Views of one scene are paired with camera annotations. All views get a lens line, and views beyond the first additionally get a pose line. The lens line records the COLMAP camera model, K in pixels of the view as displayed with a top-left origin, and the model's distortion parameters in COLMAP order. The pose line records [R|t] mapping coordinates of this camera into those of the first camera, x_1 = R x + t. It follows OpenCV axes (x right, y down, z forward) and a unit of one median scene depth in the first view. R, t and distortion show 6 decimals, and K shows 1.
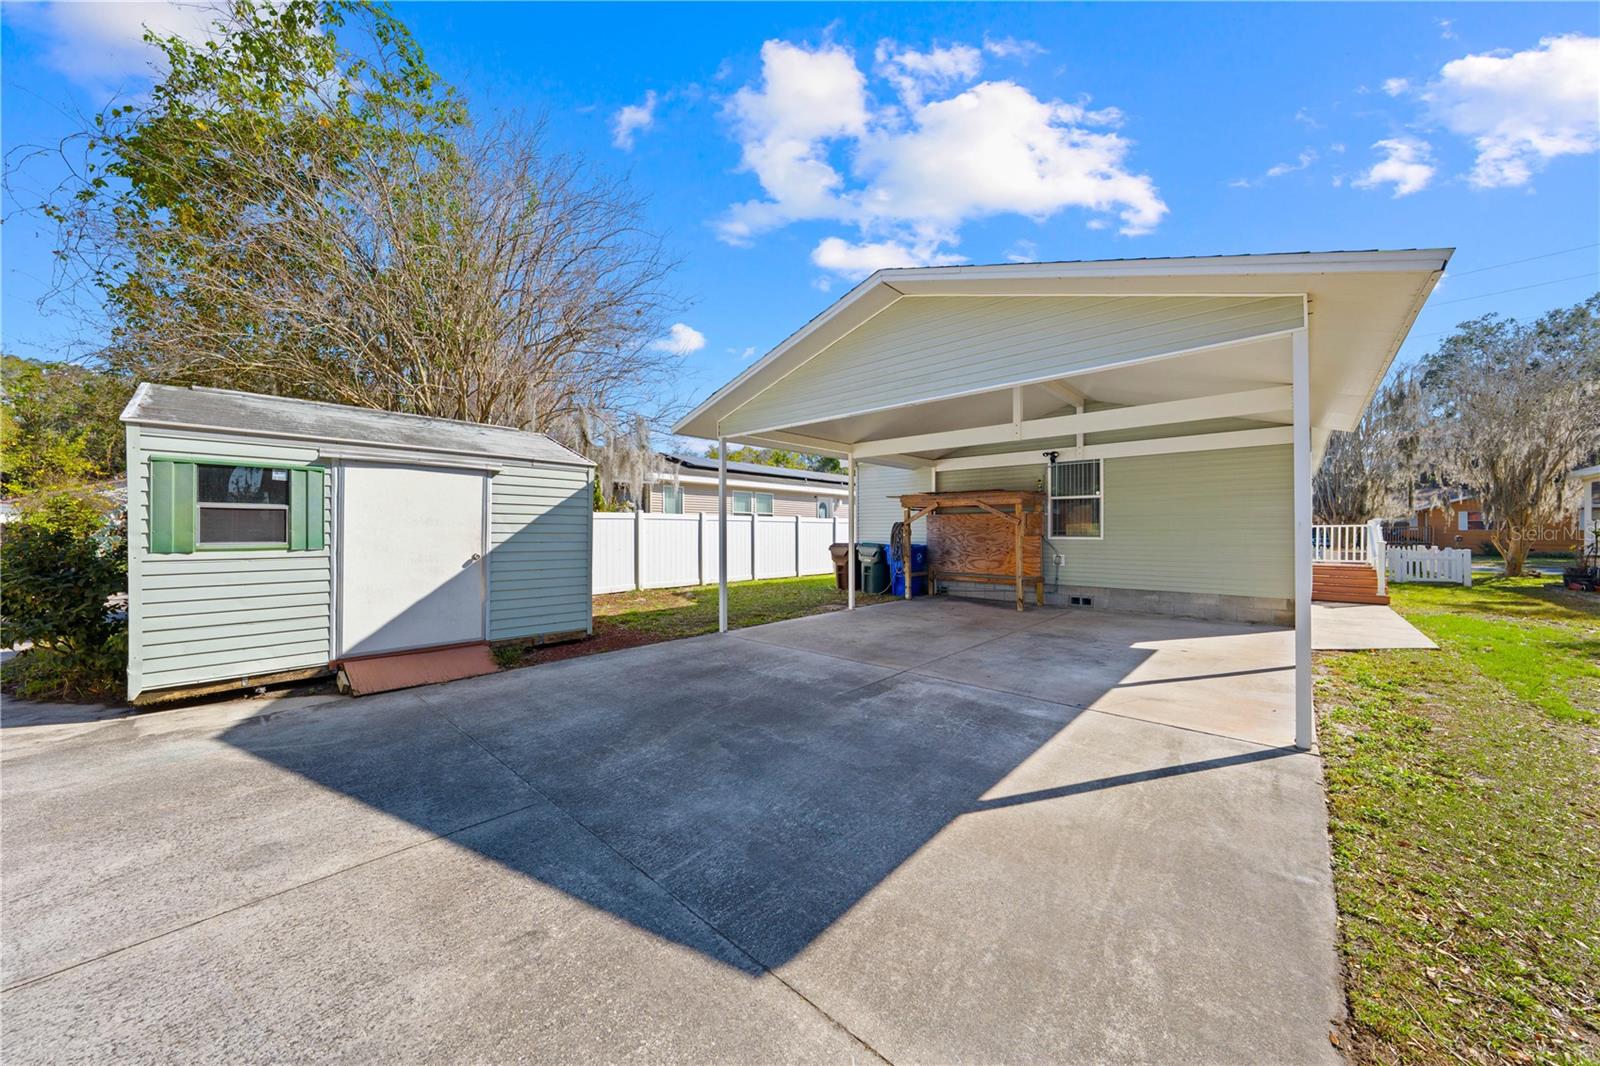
lens RADIAL K [[543.5, 0, 799.1], [0, 543.5, 532.7], [0, 0, 1]] dist [-0.003244, -0.000073]
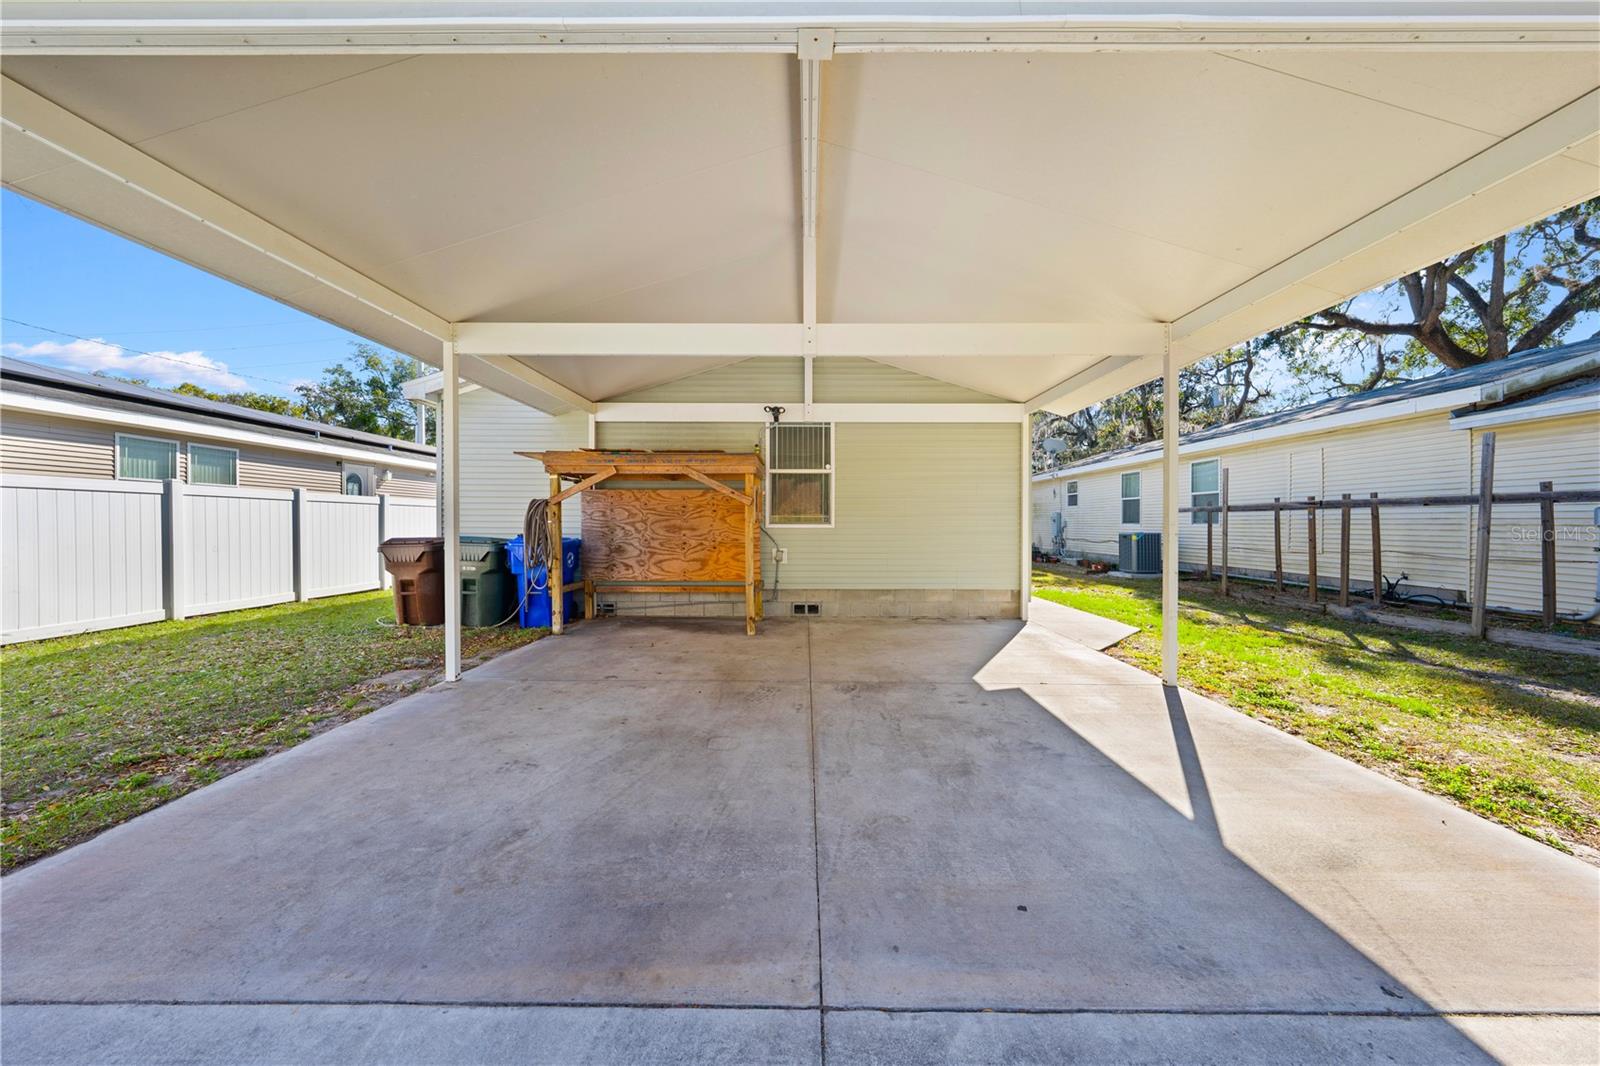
lens RADIAL K [[543.5, 0, 801.4], [0, 543.5, 527.7], [0, 0, 1]] dist [-0.003244, -0.000073]
pose [[0.736903, -0.004400, 0.675984, 0.003000], [0.000449, 0.999982, 0.006019, 0.007817], [-0.675998, -0.004131, 0.736892, 0.443802]]
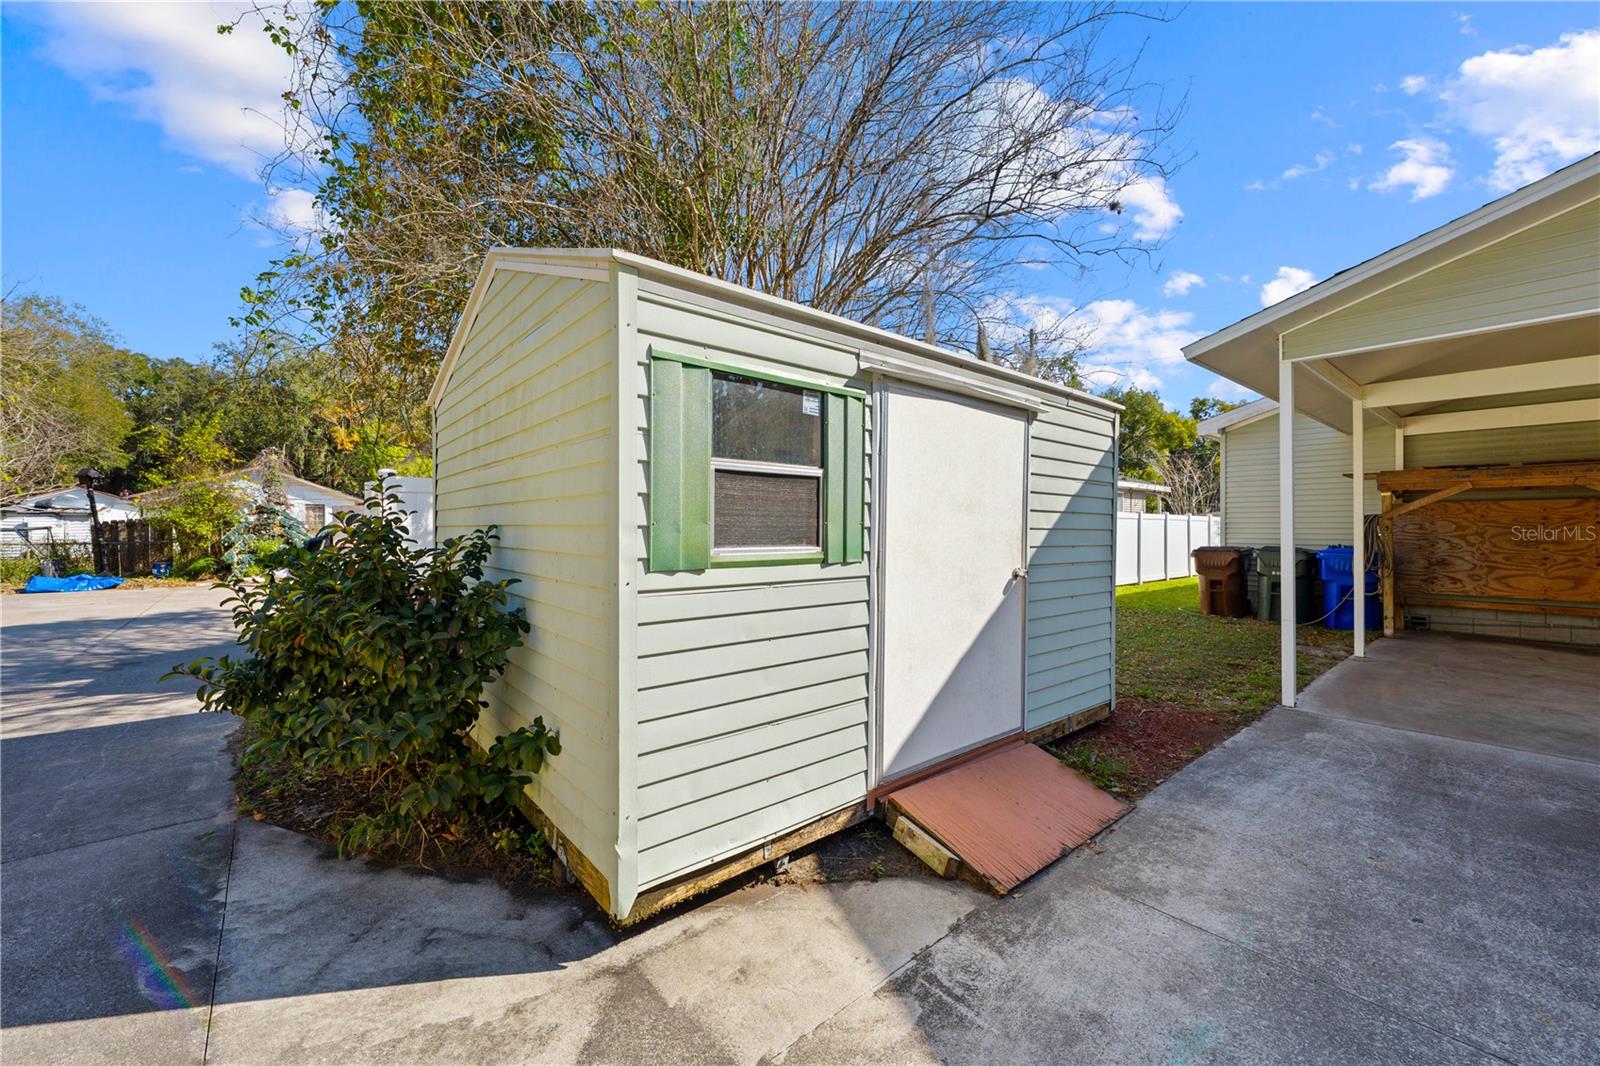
lens RADIAL K [[622.6, 0, 794.7], [0, 622.6, 530.1], [0, 0, 1]] dist [-0.003906, 0.000209]
pose [[0.991035, 0.000765, -0.133600, -0.422181], [-0.001276, 0.999992, -0.003737, 0.002497], [0.133596, 0.003874, 0.991028, 0.216984]]
